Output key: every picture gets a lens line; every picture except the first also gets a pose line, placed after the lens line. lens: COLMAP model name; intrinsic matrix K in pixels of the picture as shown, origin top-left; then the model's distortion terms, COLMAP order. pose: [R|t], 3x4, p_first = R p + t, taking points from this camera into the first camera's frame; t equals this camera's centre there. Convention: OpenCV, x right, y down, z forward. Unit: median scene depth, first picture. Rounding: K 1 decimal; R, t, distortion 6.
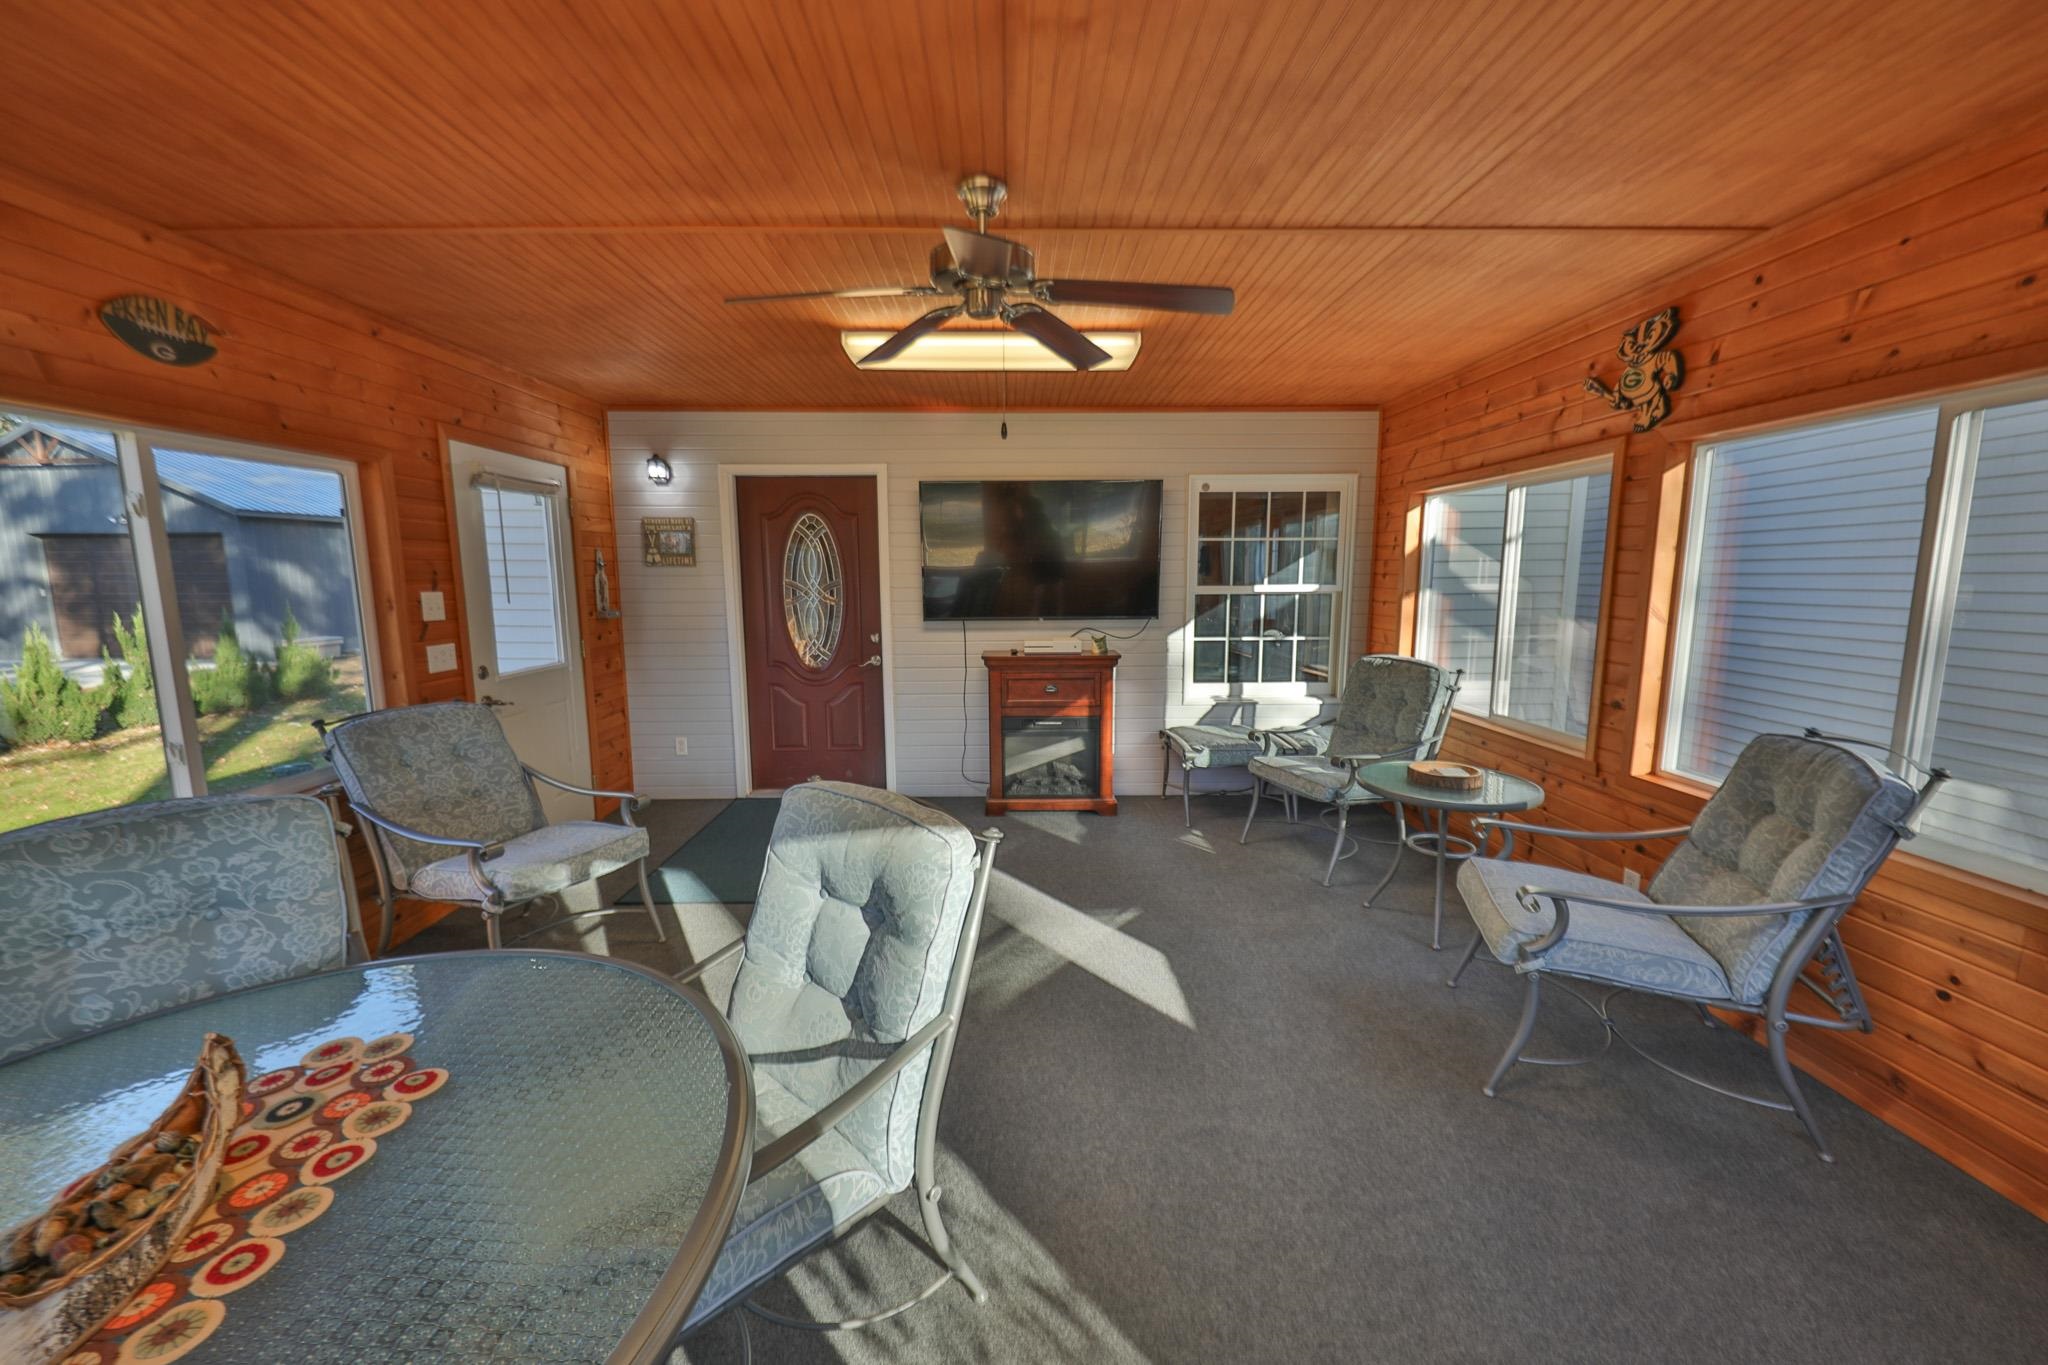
lens RADIAL K [[738.8, 0, 1019.8], [0, 738.8, 676.2], [0, 0, 1]] dist [0.001750, -0.000202]
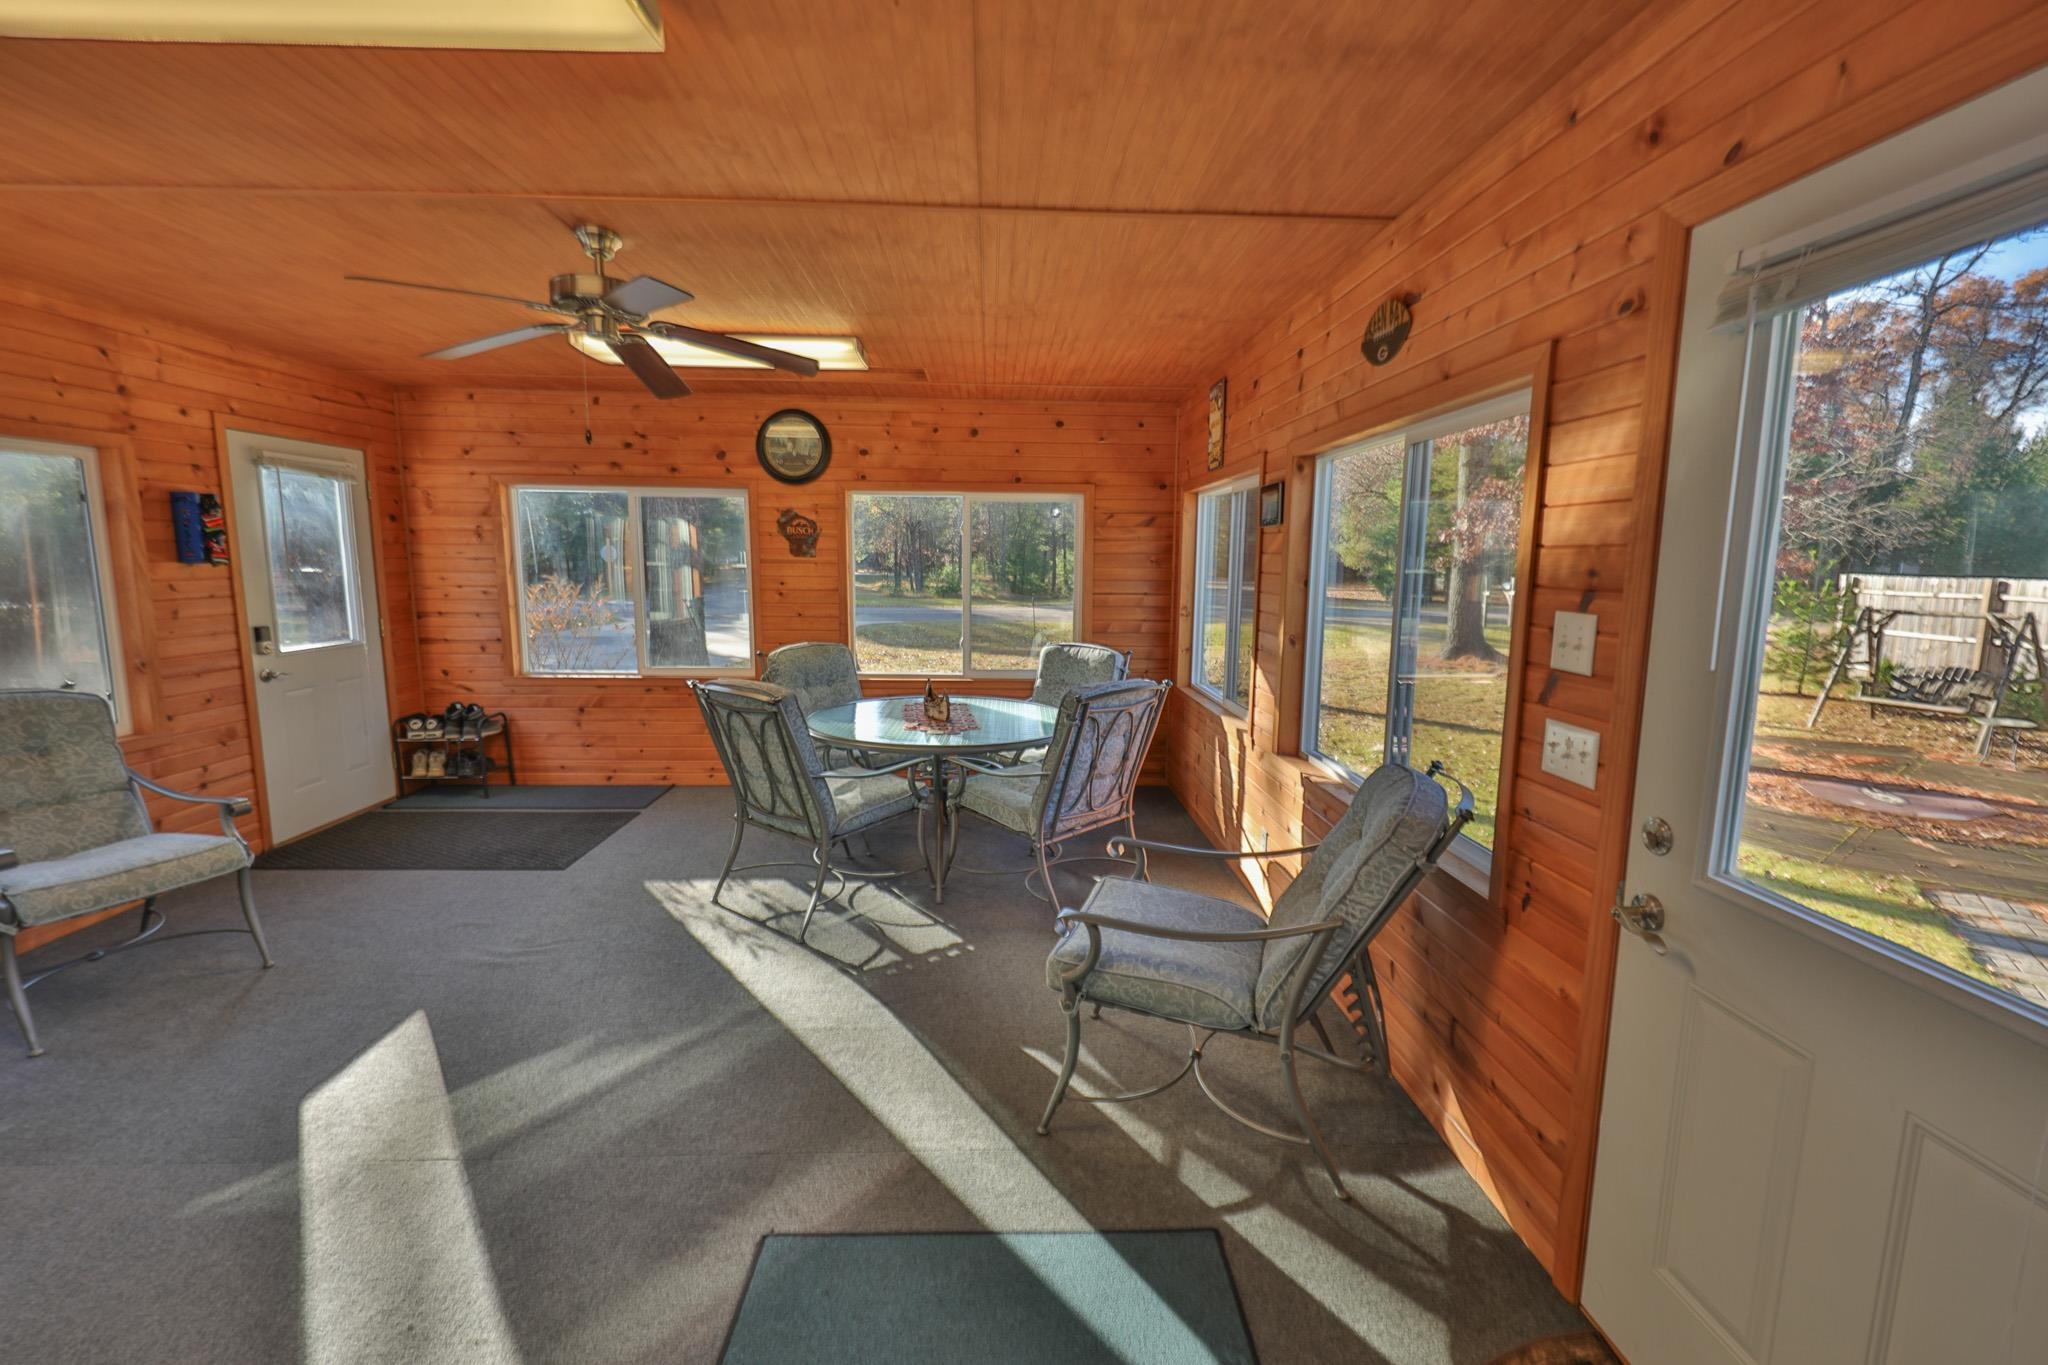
lens RADIAL K [[837.2, 0, 1018.7], [0, 837.2, 682.4], [0, 0, 1]] dist [0.001282, -0.000425]
pose [[-0.999793, -0.004545, -0.019817, -0.431576], [-0.009849, 0.960977, 0.276453, -0.218654], [0.017787, 0.276591, -0.960823, 1.538225]]
